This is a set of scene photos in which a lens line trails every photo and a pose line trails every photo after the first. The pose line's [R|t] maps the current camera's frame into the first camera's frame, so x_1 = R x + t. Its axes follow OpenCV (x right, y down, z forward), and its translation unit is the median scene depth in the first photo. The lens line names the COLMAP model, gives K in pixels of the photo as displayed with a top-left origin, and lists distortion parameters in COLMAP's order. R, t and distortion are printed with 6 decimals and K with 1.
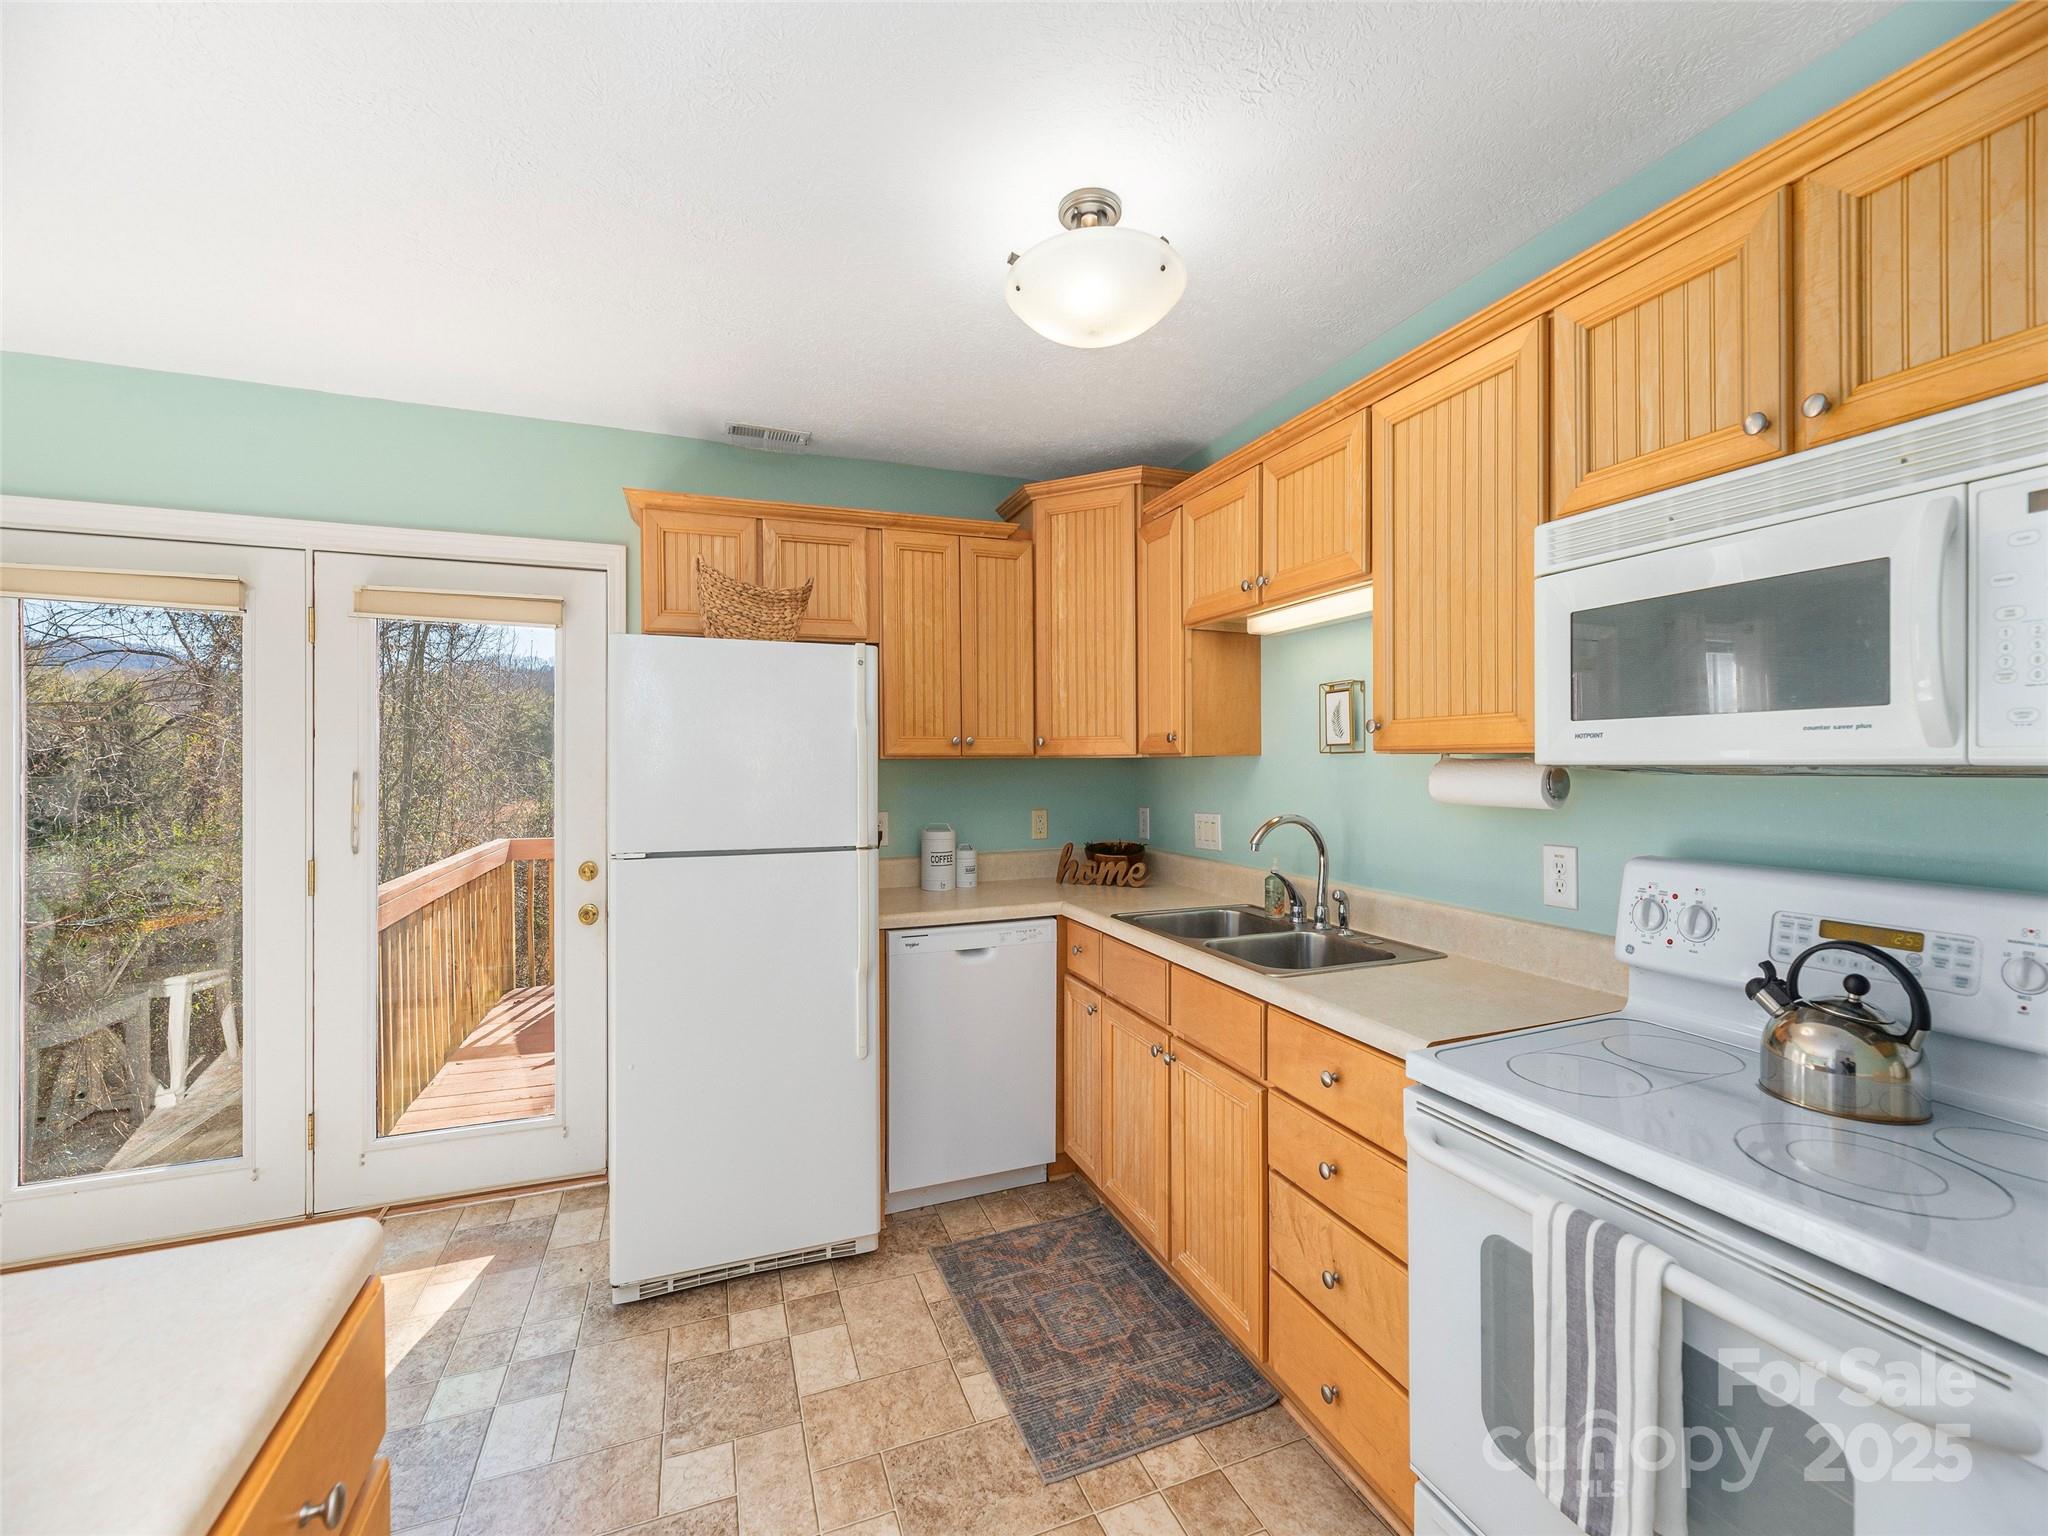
lens RADIAL K [[845.5, 0, 1017.6], [0, 845.5, 752.6], [0, 0, 1]] dist [-0.001677, -0.000037]
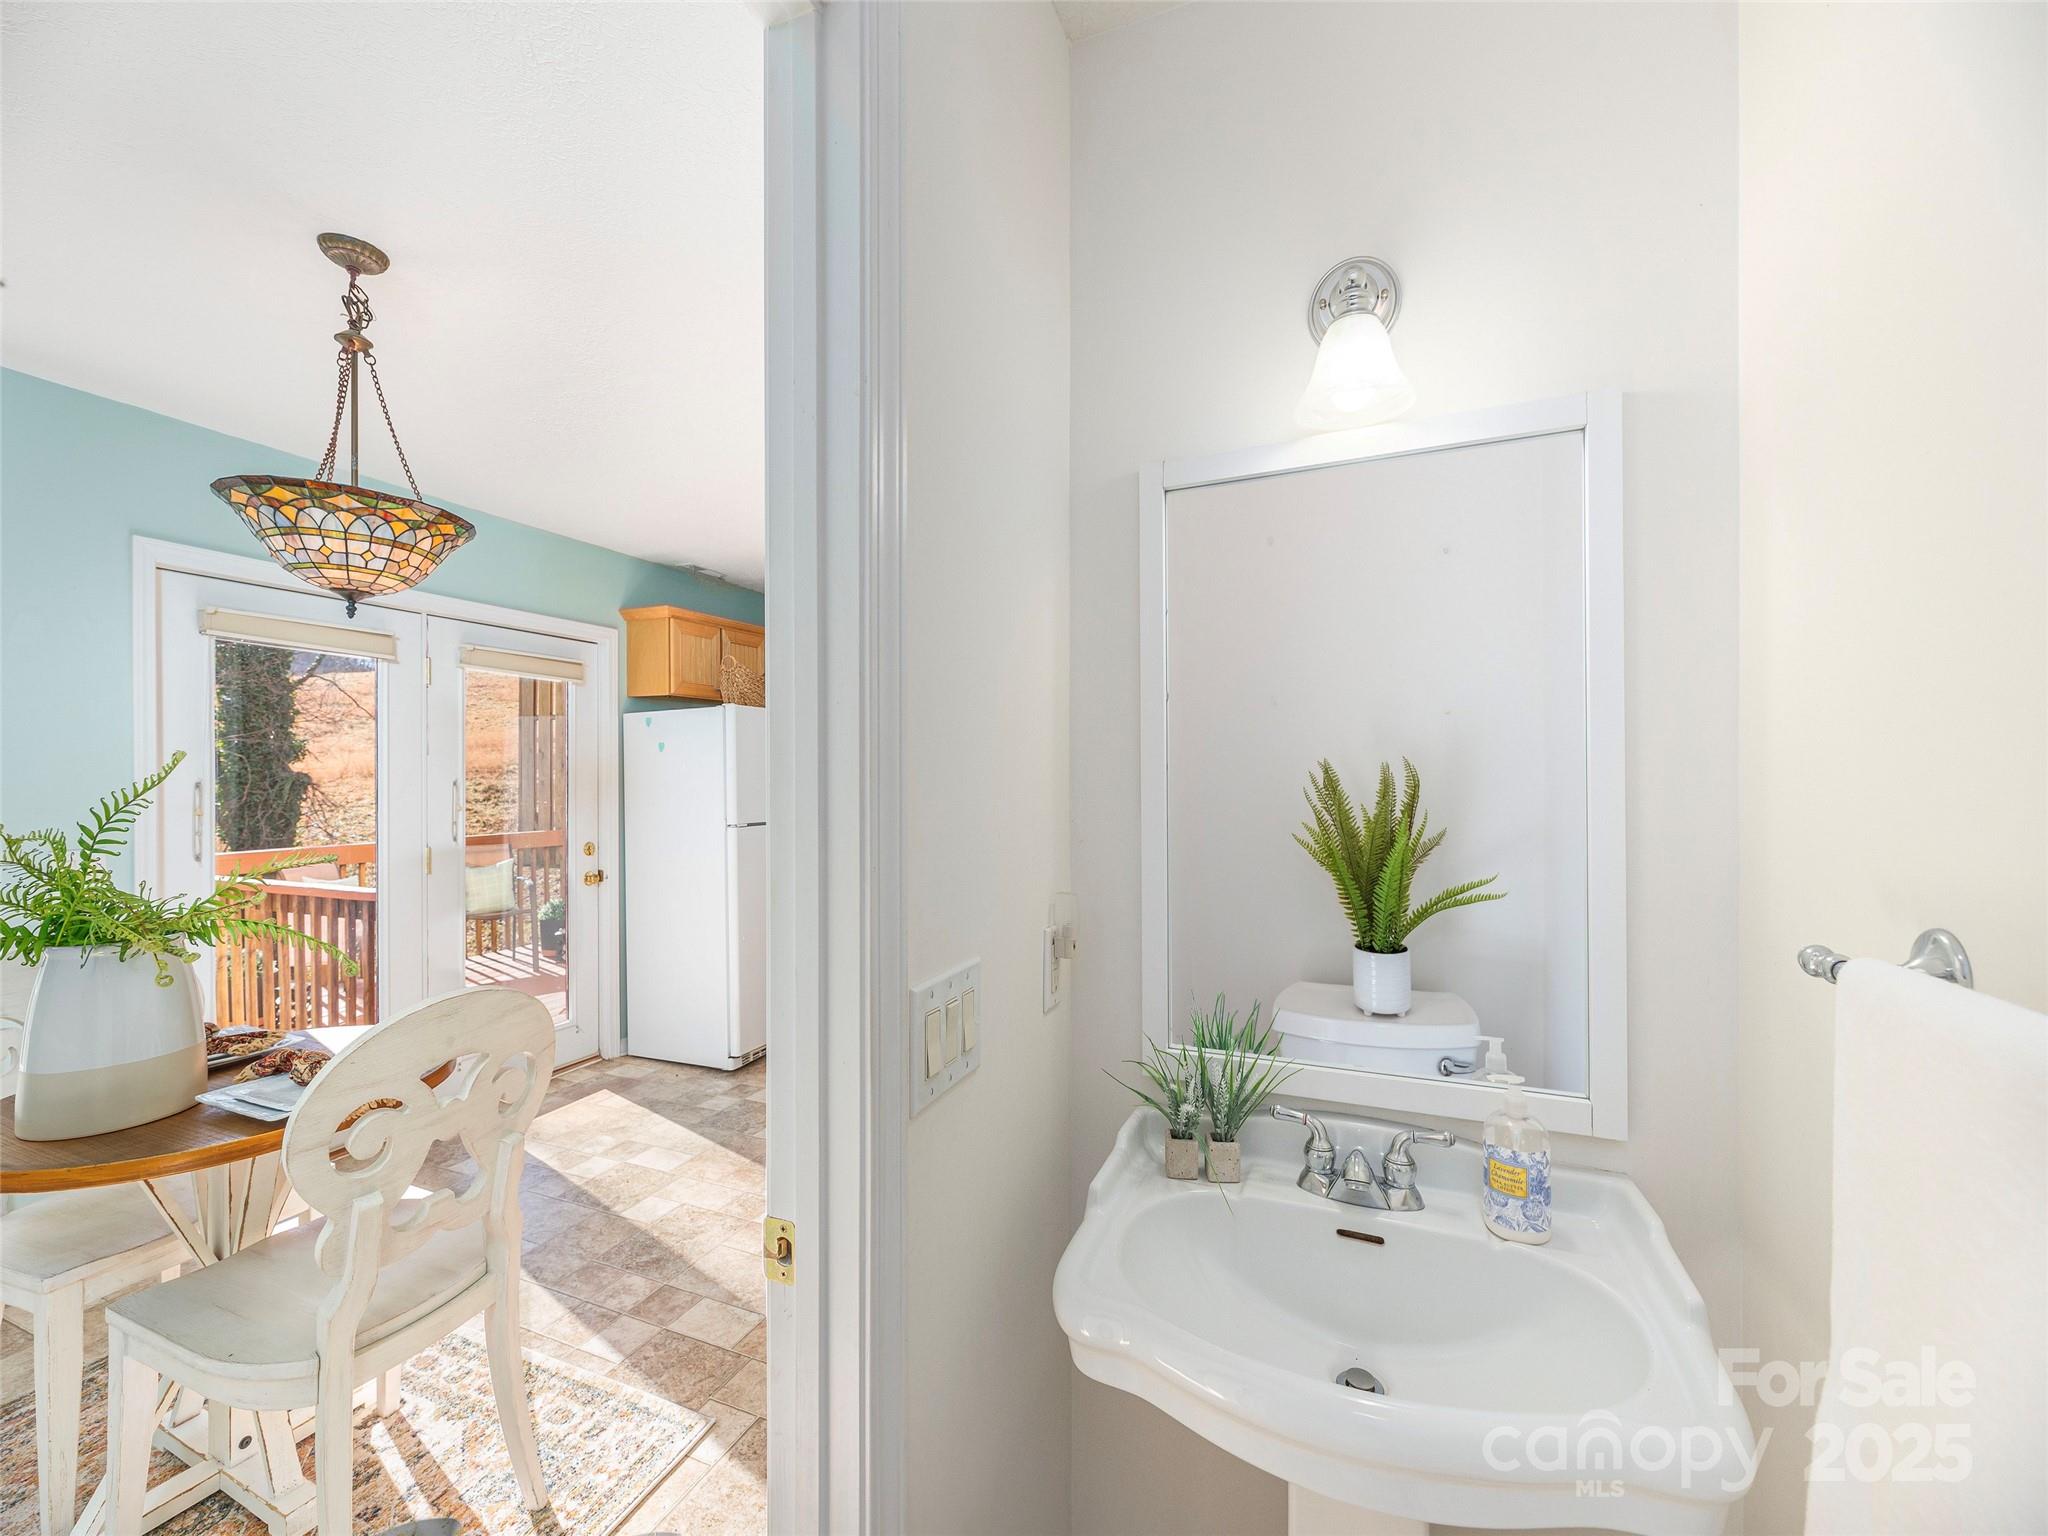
lens RADIAL K [[845.5, 0, 1017.6], [0, 845.5, 752.6], [0, 0, 1]] dist [-0.001677, -0.000037]
pose [[0.685007, 0.014021, 0.728401, -1.078126], [-0.000299, 0.999820, -0.018964, 0.000628], [-0.728536, 0.012773, 0.684888, -0.550361]]
